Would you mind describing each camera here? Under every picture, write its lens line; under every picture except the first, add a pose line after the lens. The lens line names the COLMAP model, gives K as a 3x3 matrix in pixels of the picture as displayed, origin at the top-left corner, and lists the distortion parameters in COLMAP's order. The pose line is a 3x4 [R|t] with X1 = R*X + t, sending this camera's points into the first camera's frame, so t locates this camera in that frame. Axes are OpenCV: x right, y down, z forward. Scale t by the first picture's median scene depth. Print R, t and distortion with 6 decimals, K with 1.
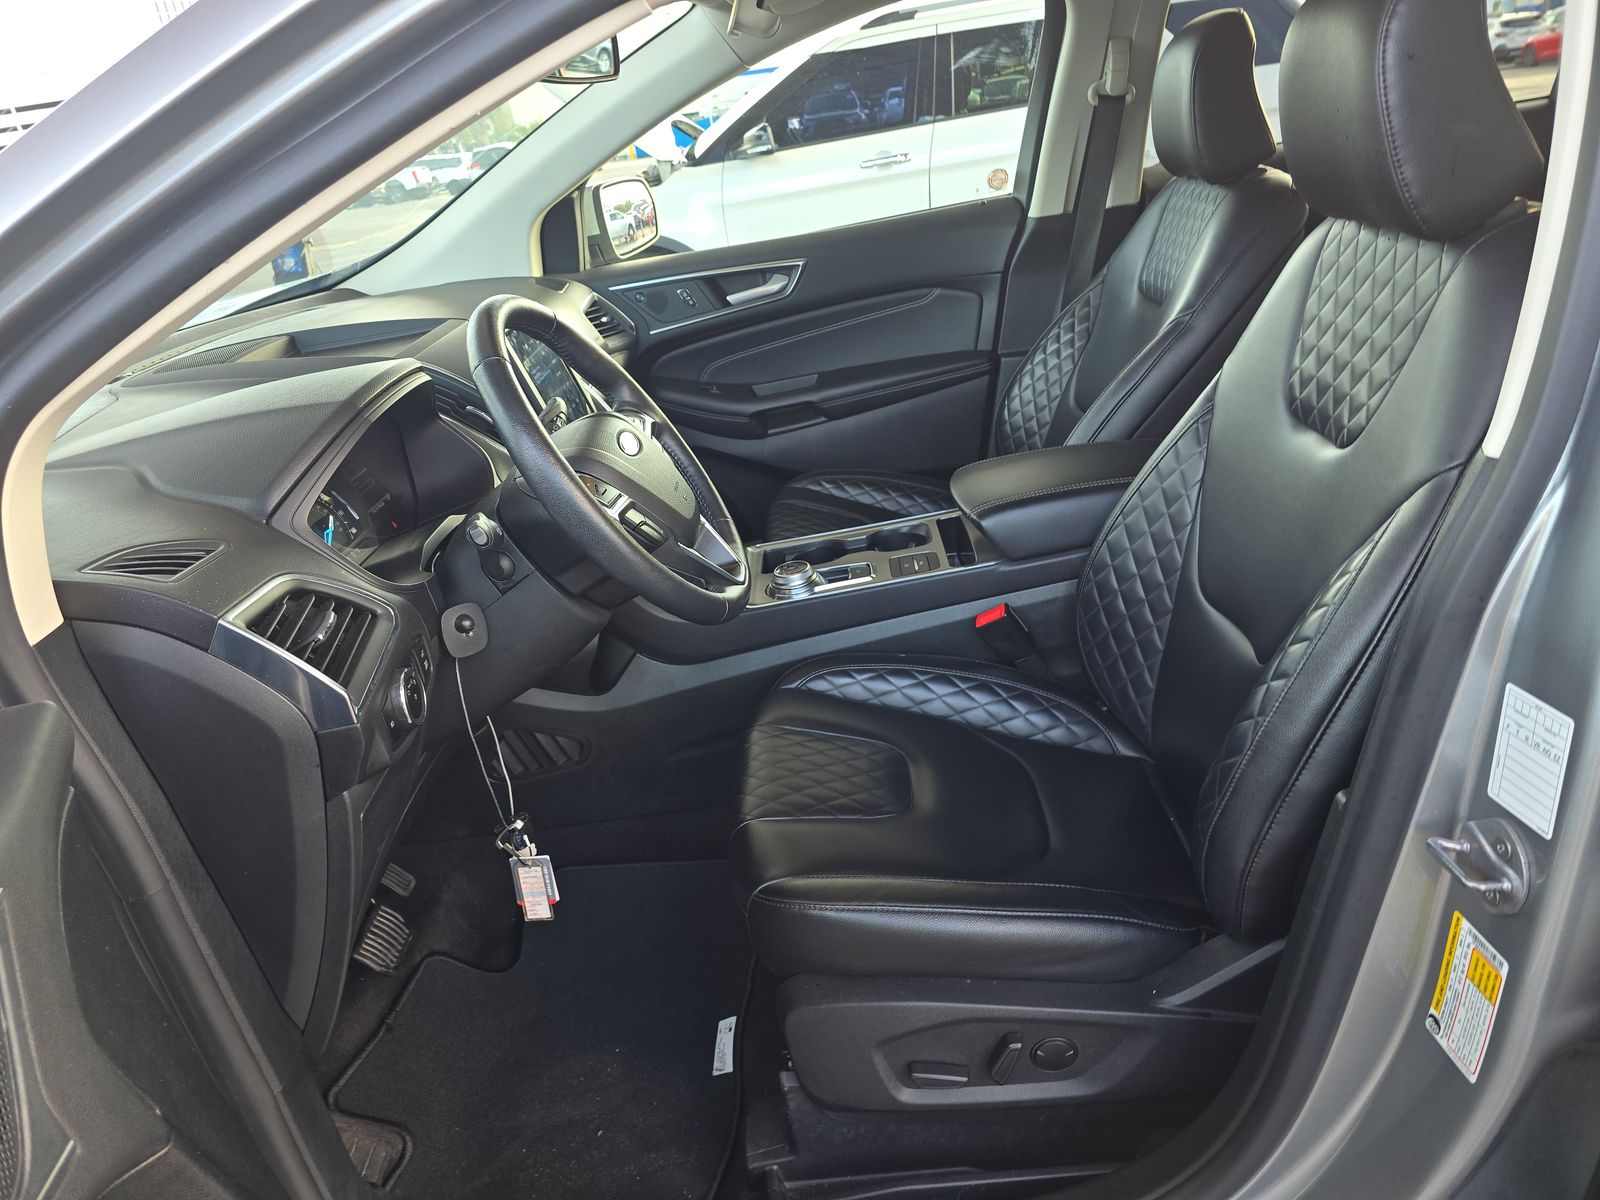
lens RADIAL K [[1072.7, 0, 798.4], [0, 1072.7, 583.5], [0, 0, 1]] dist [0.071088, -0.072512]
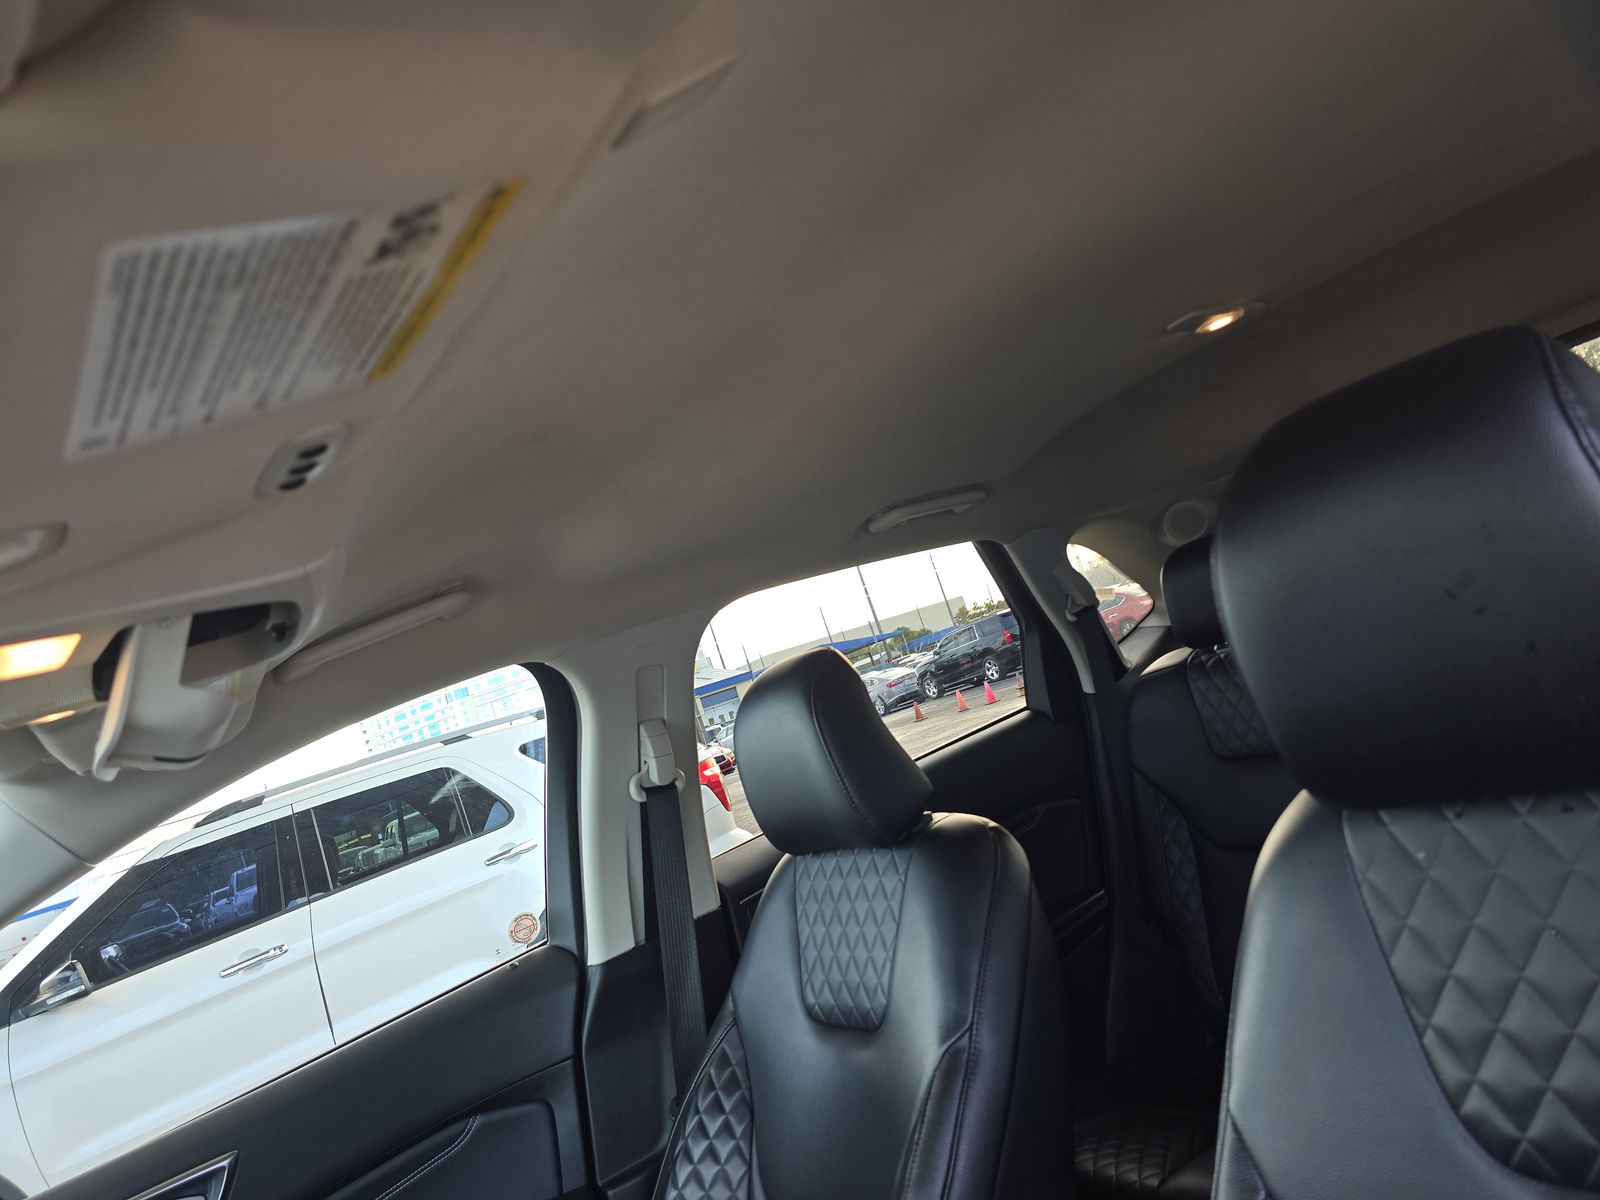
lens RADIAL K [[1072.7, 0, 798.4], [0, 1072.7, 583.5], [0, 0, 1]] dist [0.071088, -0.072512]
pose [[0.823718, -0.092708, 0.559369, -0.040467], [0.413343, 0.773484, -0.480489, -0.132788], [-0.388118, 0.626999, 0.675453, 0.311064]]
